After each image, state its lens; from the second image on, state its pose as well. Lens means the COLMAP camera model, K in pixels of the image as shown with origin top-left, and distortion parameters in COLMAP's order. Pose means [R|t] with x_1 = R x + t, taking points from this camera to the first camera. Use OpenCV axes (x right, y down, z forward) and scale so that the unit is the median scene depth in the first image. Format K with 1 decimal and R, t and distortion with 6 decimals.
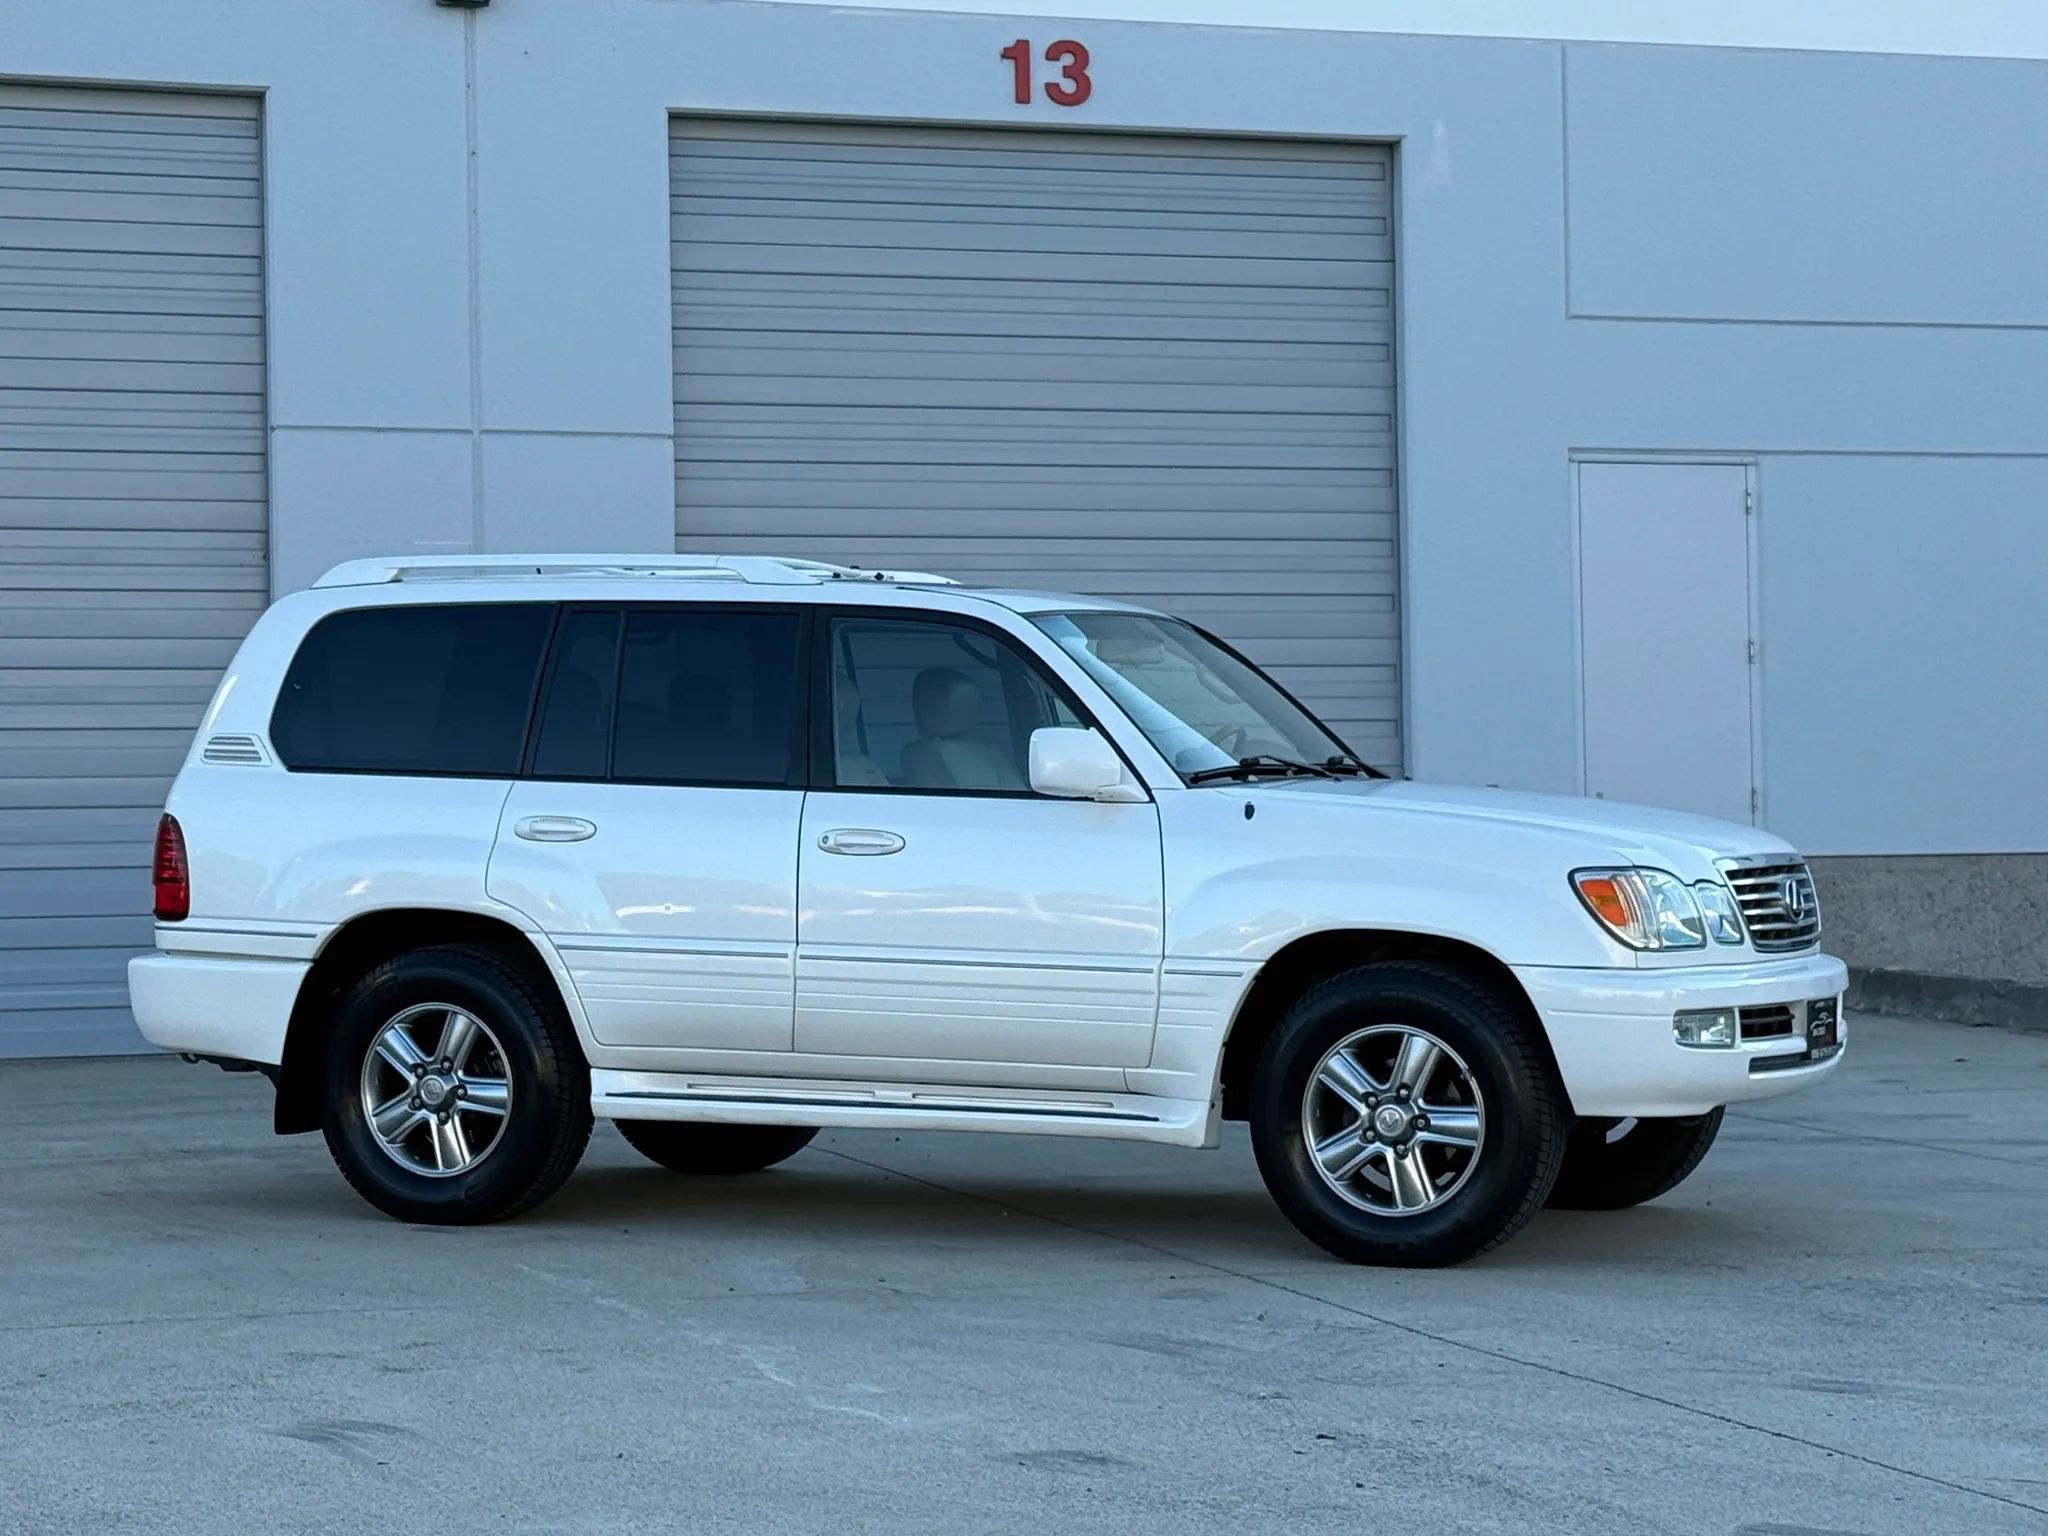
lens RADIAL K [[4038.2, 0, 1039.0], [0, 4038.2, 768.4], [0, 0, 1]] dist [0.097559, 0.231714]
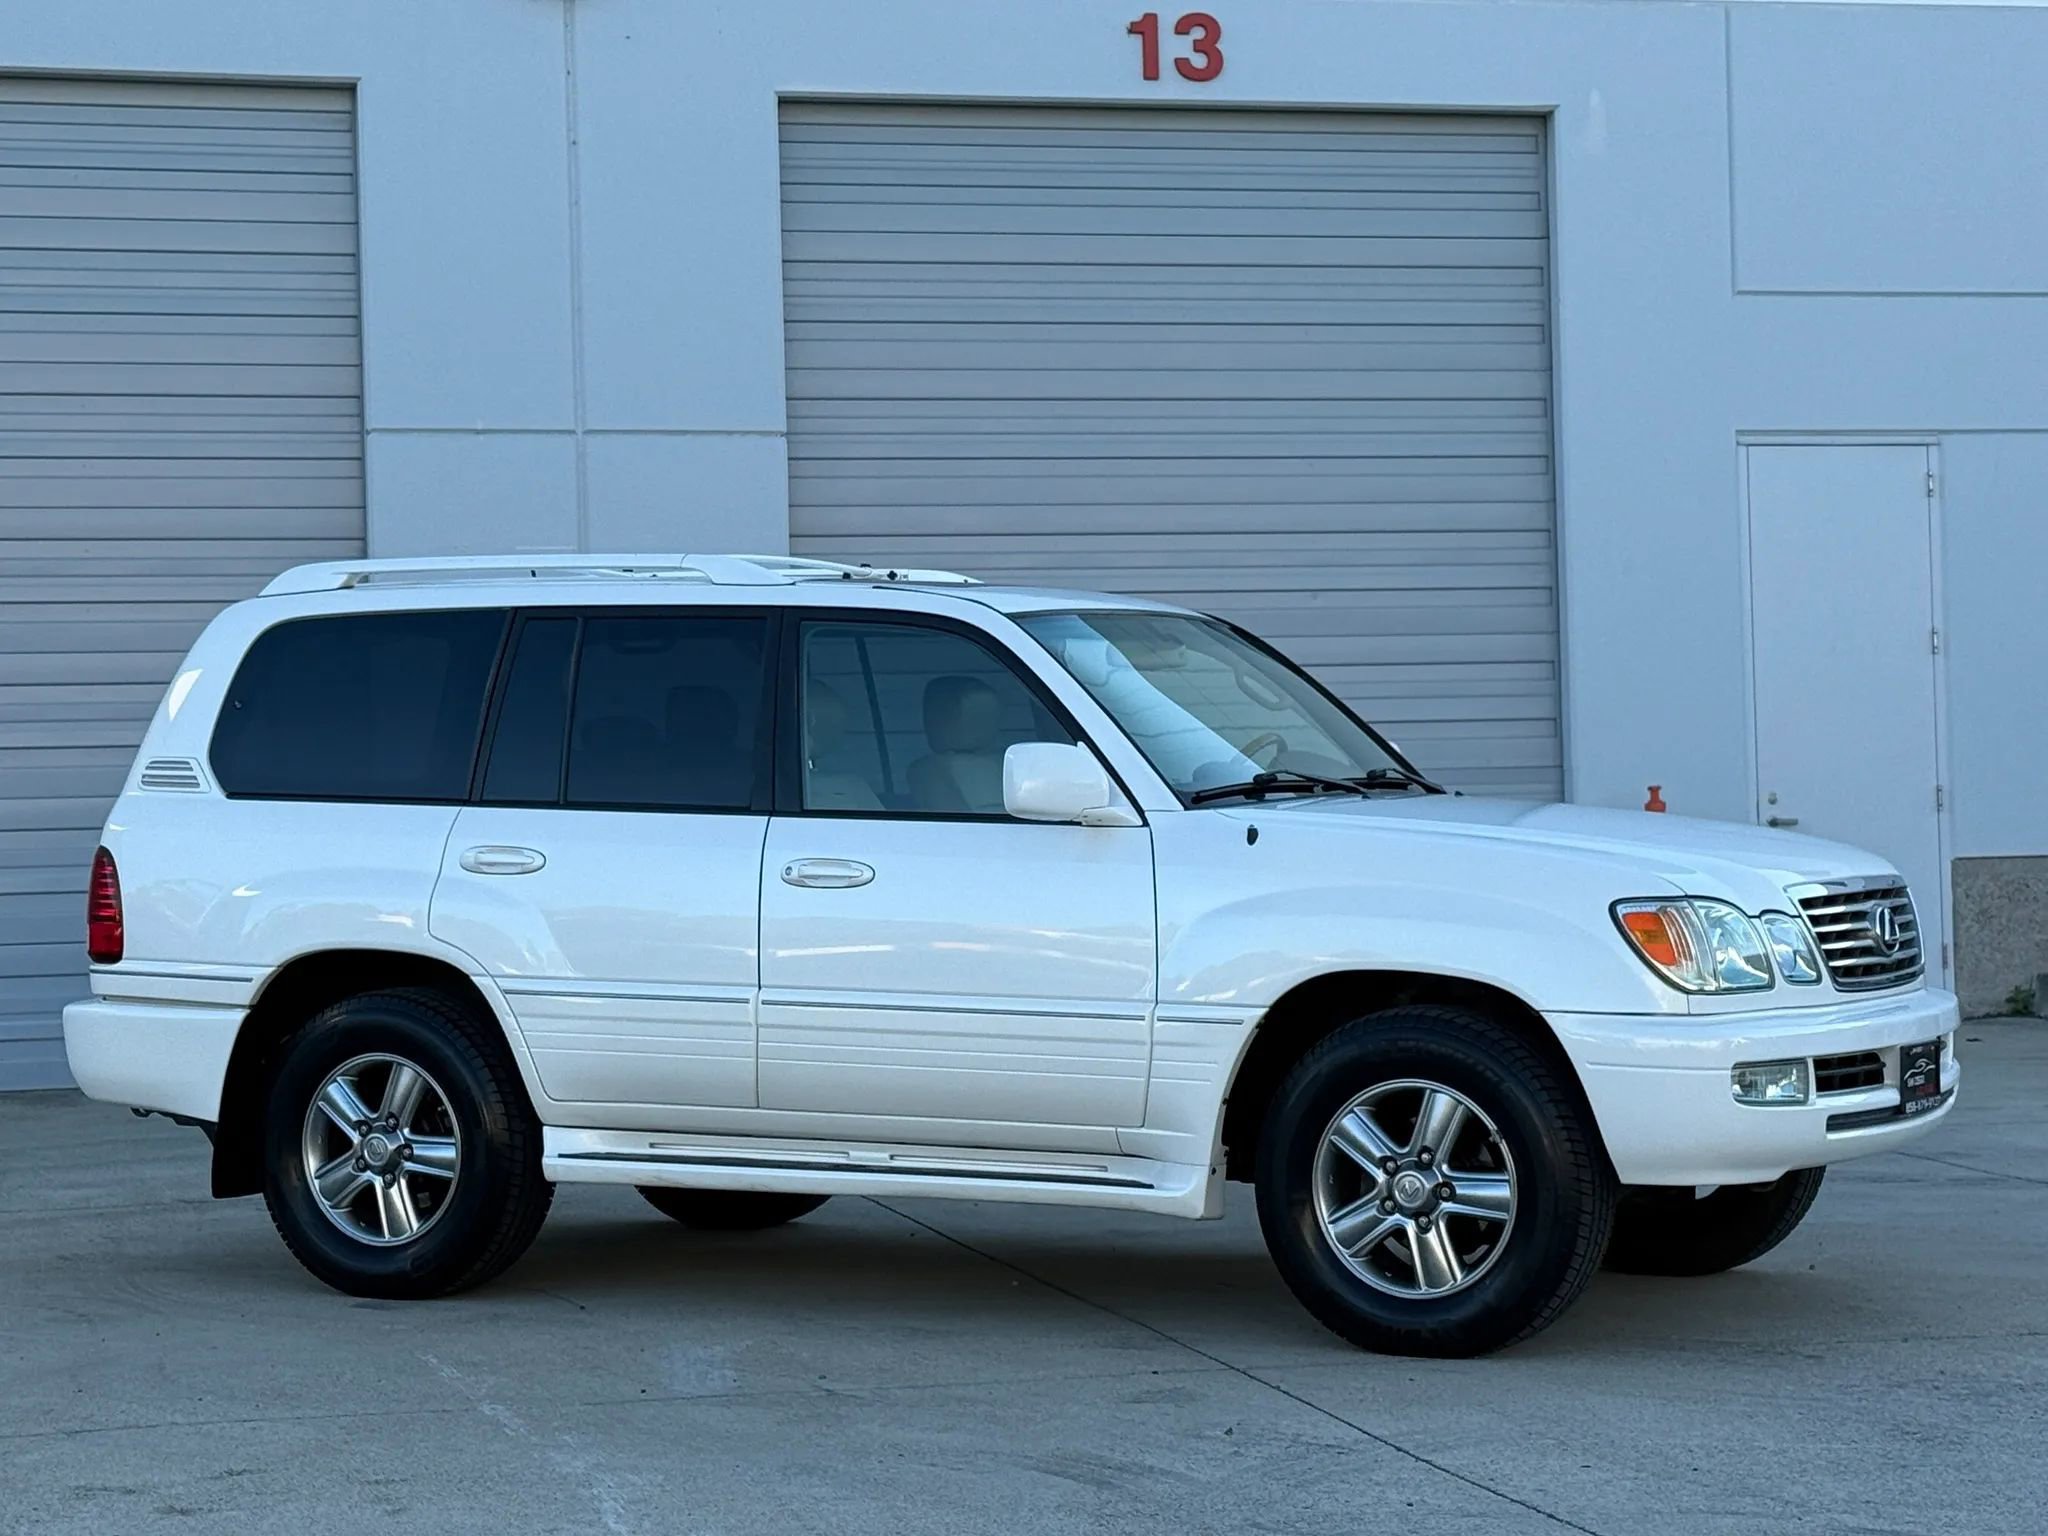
lens RADIAL K [[3872.5, 0, 1069.2], [0, 3872.5, 771.8], [0, 0, 1]] dist [0.122293, 0.008026]
pose [[0.997783, -0.011059, -0.065631, 0.063604], [0.011236, 0.999934, 0.002325, -0.005368], [0.065601, -0.003057, 0.997841, 0.145724]]
